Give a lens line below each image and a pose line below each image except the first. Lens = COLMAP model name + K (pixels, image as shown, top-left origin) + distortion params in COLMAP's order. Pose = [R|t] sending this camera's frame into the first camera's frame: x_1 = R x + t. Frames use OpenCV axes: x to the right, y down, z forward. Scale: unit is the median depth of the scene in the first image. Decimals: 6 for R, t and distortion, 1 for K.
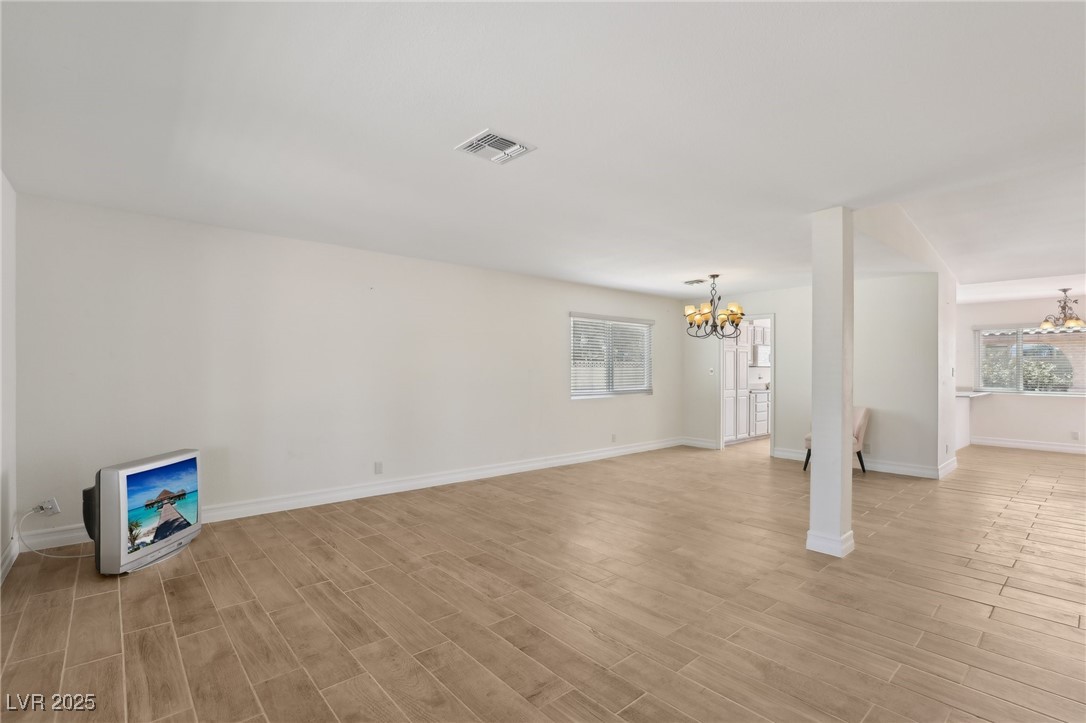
lens RADIAL K [[505.7, 0, 543.0], [0, 505.7, 361.5], [0, 0, 1]] dist [-0.030848, 0.000841]
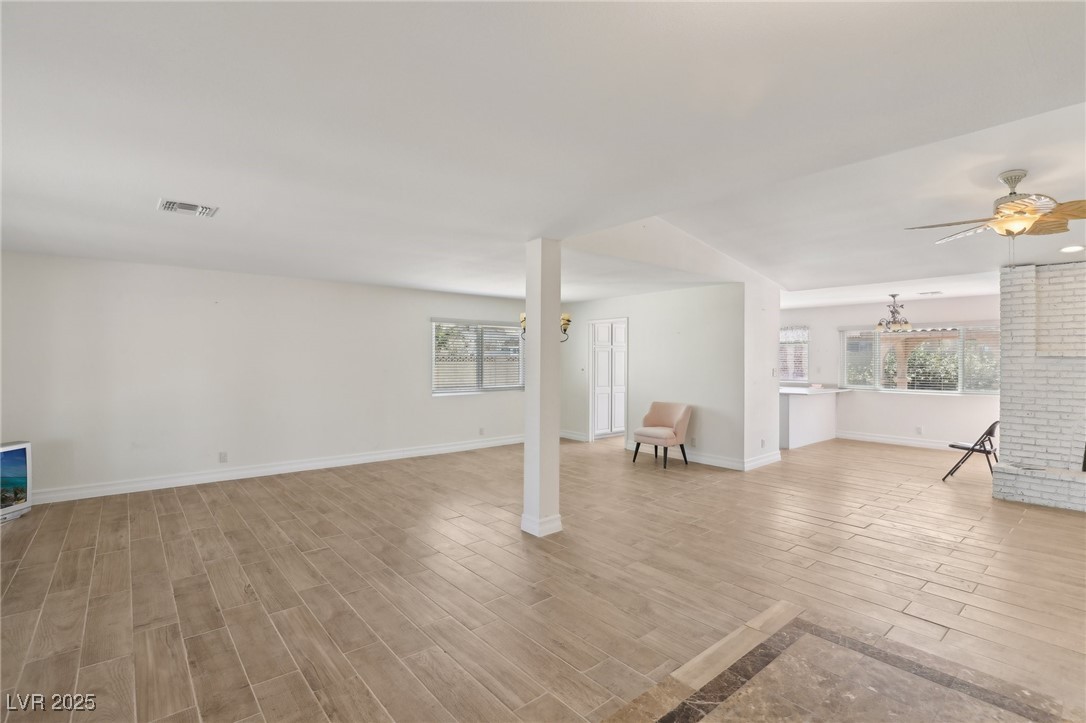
lens RADIAL K [[500.2, 0, 549.4], [0, 500.2, 354.7], [0, 0, 1]] dist [-0.037201, 0.007869]
pose [[0.999905, -0.000199, -0.013817, 0.381555], [0.000279, 0.999983, 0.005783, -0.026813], [0.013815, -0.005786, 0.999888, -0.104981]]
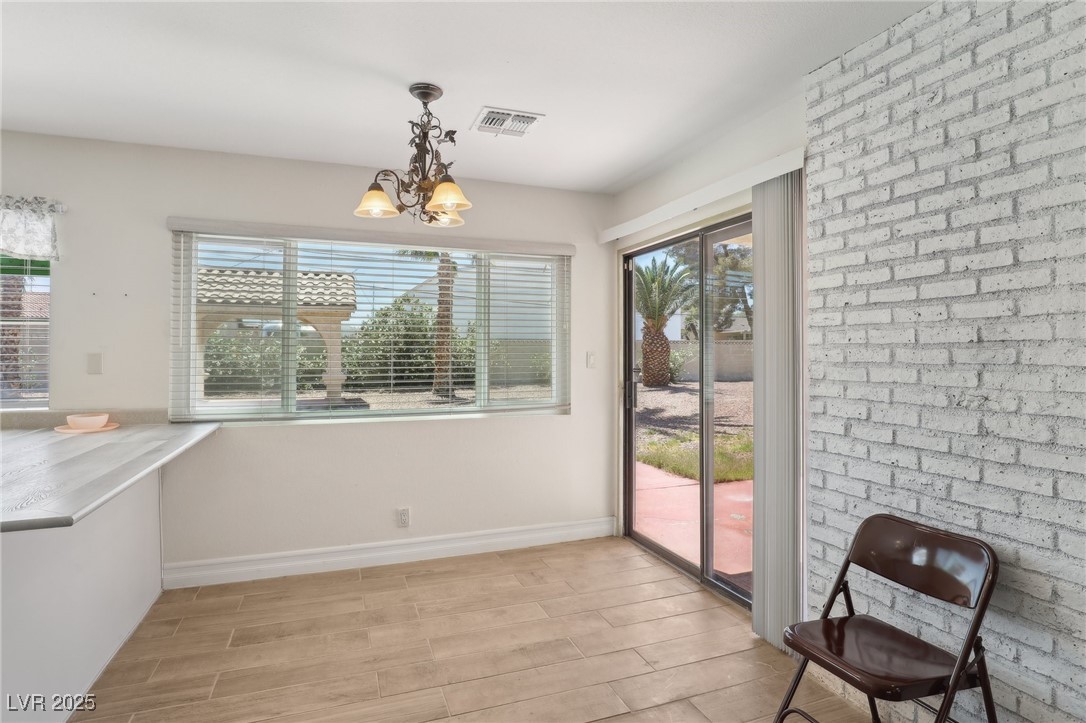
lens RADIAL K [[571.8, 0, 554.1], [0, 571.8, 353.6], [0, 0, 1]] dist [-0.025898, -0.000604]
pose [[0.350279, -0.005312, 0.936630, 0.894100], [-0.014438, 0.999834, 0.011070, 0.011073], [-0.936534, -0.017401, 0.350144, 0.930848]]
